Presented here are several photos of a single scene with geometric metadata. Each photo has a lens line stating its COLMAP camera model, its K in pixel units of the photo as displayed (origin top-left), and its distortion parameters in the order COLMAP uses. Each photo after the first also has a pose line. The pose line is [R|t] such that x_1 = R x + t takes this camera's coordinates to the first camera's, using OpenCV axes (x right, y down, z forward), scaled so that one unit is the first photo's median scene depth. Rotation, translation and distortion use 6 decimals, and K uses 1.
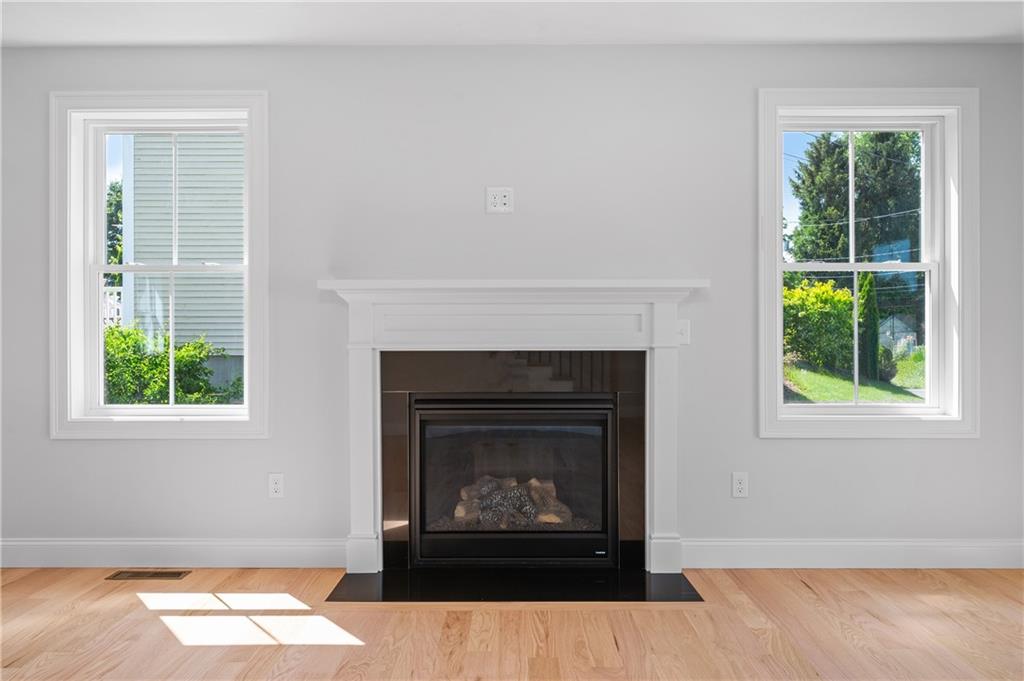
lens RADIAL K [[816.5, 0, 507.5], [0, 816.5, 338.9], [0, 0, 1]] dist [-0.009152, -0.006331]
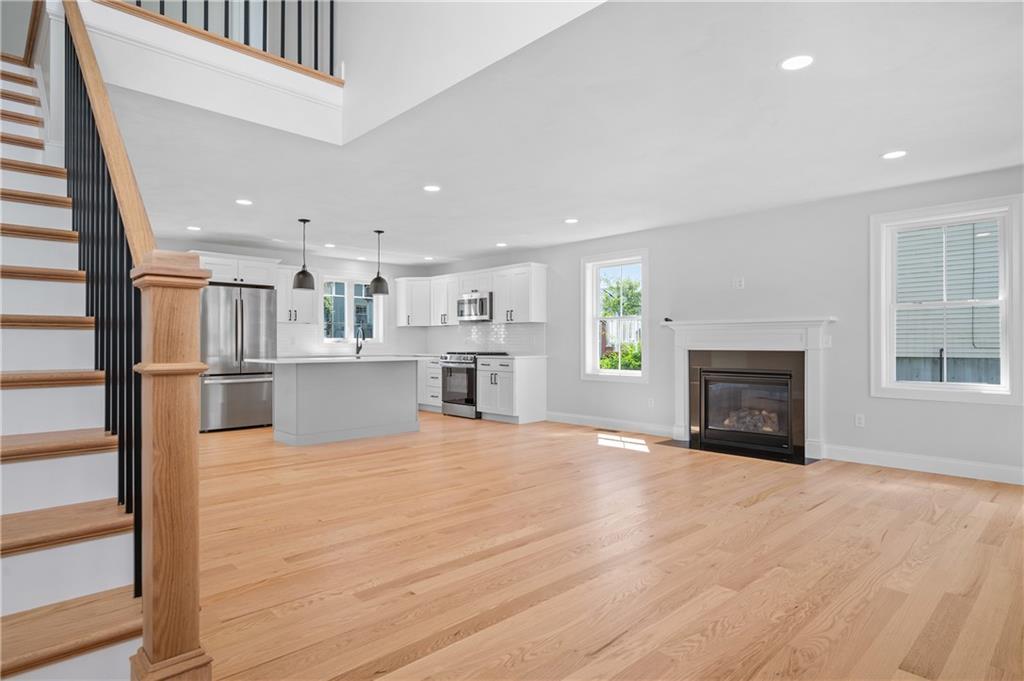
lens RADIAL K [[568.6, 0, 496.5], [0, 568.6, 348.7], [0, 0, 1]] dist [-0.002212, -0.001479]
pose [[0.680856, 0.007548, -0.732379, 0.688483], [-0.003144, 0.999968, 0.007383, 0.000473], [0.732411, -0.002724, 0.680858, -0.561794]]
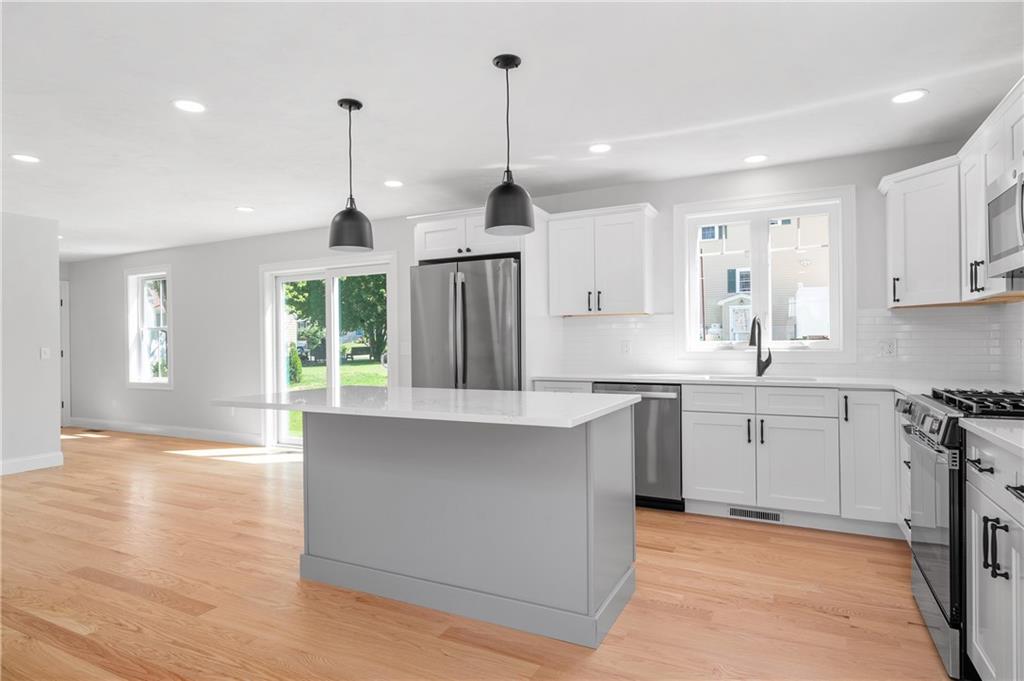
lens RADIAL K [[568.6, 0, 504.7], [0, 568.6, 342.4], [0, 0, 1]] dist [-0.002212, -0.001479]
pose [[-0.456534, 0.005378, -0.889690, -0.303683], [0.006987, 0.999973, 0.002459, -0.027690], [0.889679, -0.005094, -0.456559, 0.710332]]
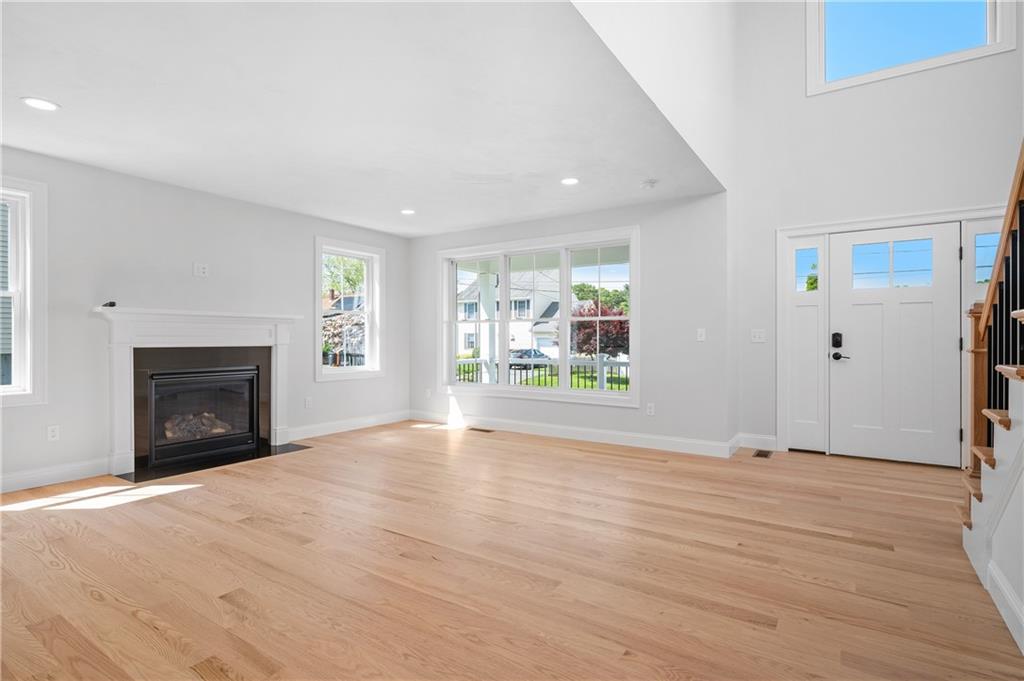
lens RADIAL K [[519.7, 0, 515.8], [0, 519.7, 338.4], [0, 0, 1]] dist [-0.004351, -0.000448]
pose [[0.537506, 0.002309, 0.843257, -0.656216], [0.002700, 0.999986, -0.004459, 0.001954], [-0.843256, 0.004674, 0.537492, -0.310843]]
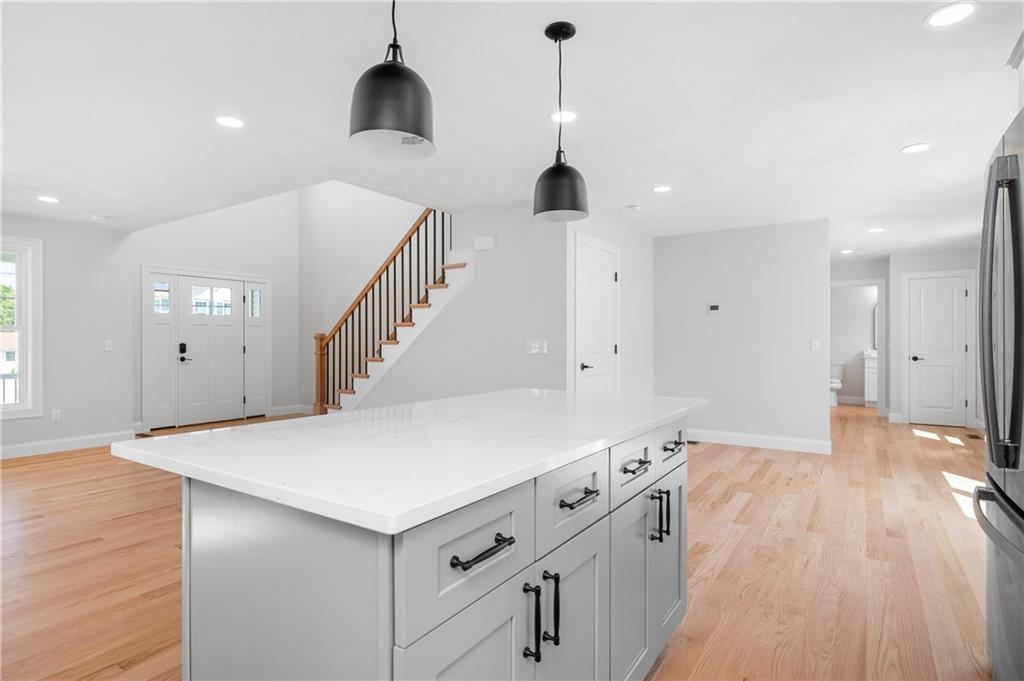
lens RADIAL K [[519.7, 0, 512.5], [0, 519.7, 340.8], [0, 0, 1]] dist [-0.004351, -0.000448]
pose [[-0.843083, 0.001594, 0.537781, -1.181132], [0.003829, 0.999988, 0.003039, -0.025261], [-0.537769, 0.004621, -0.843079, 0.669130]]
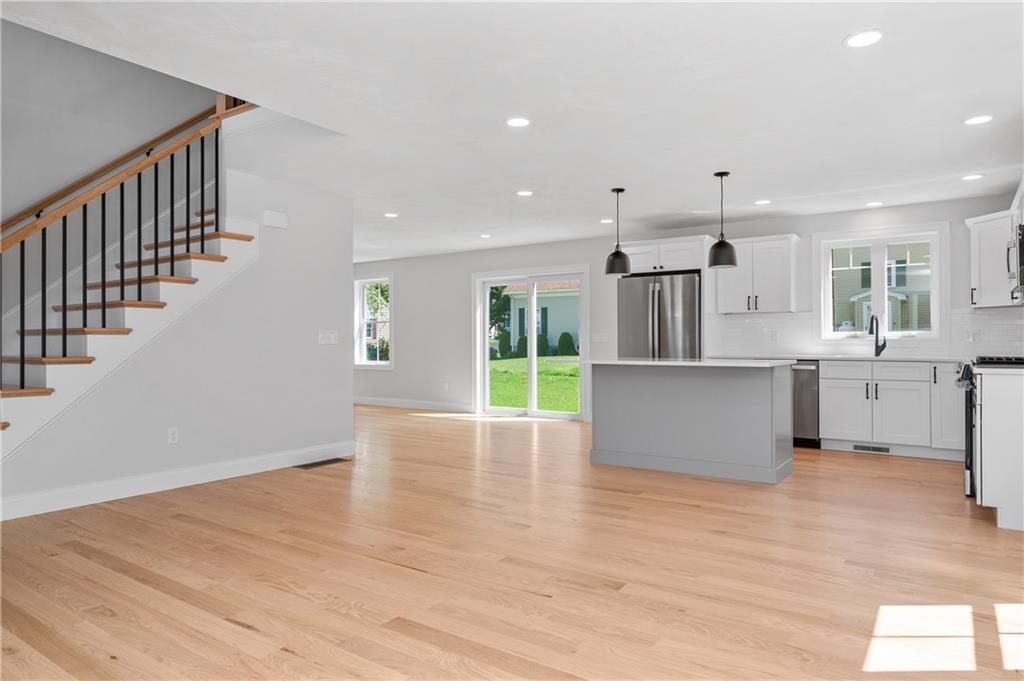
lens RADIAL K [[638.4, 0, 502.4], [0, 638.4, 339.9], [0, 0, 1]] dist [-0.006816, 0.006307]
pose [[-0.577330, -0.001050, -0.816510, 0.490663], [-0.000629, 0.999999, -0.000841, 0.000414], [0.816511, 0.000029, -0.577330, 0.814026]]
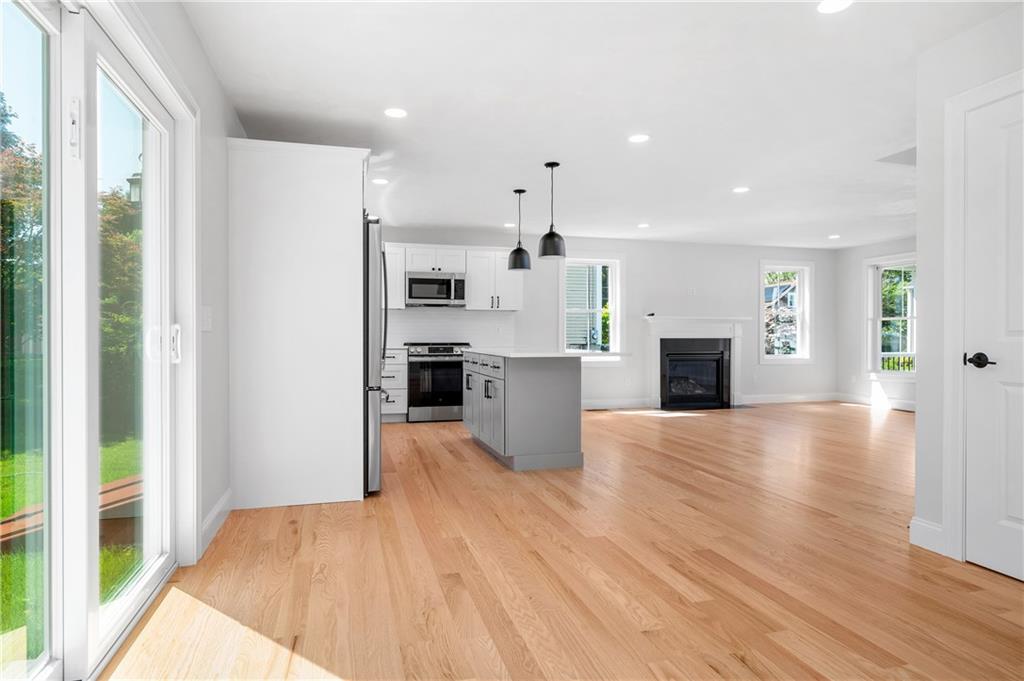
lens RADIAL K [[602.0, 0, 508.2], [0, 602.0, 342.7], [0, 0, 1]] dist [0.018831, -0.001130]
pose [[0.956202, -0.000732, 0.292707, -1.392305], [-0.000583, 0.999990, 0.004405, 0.021653], [-0.292707, -0.004382, 0.956192, -1.056705]]
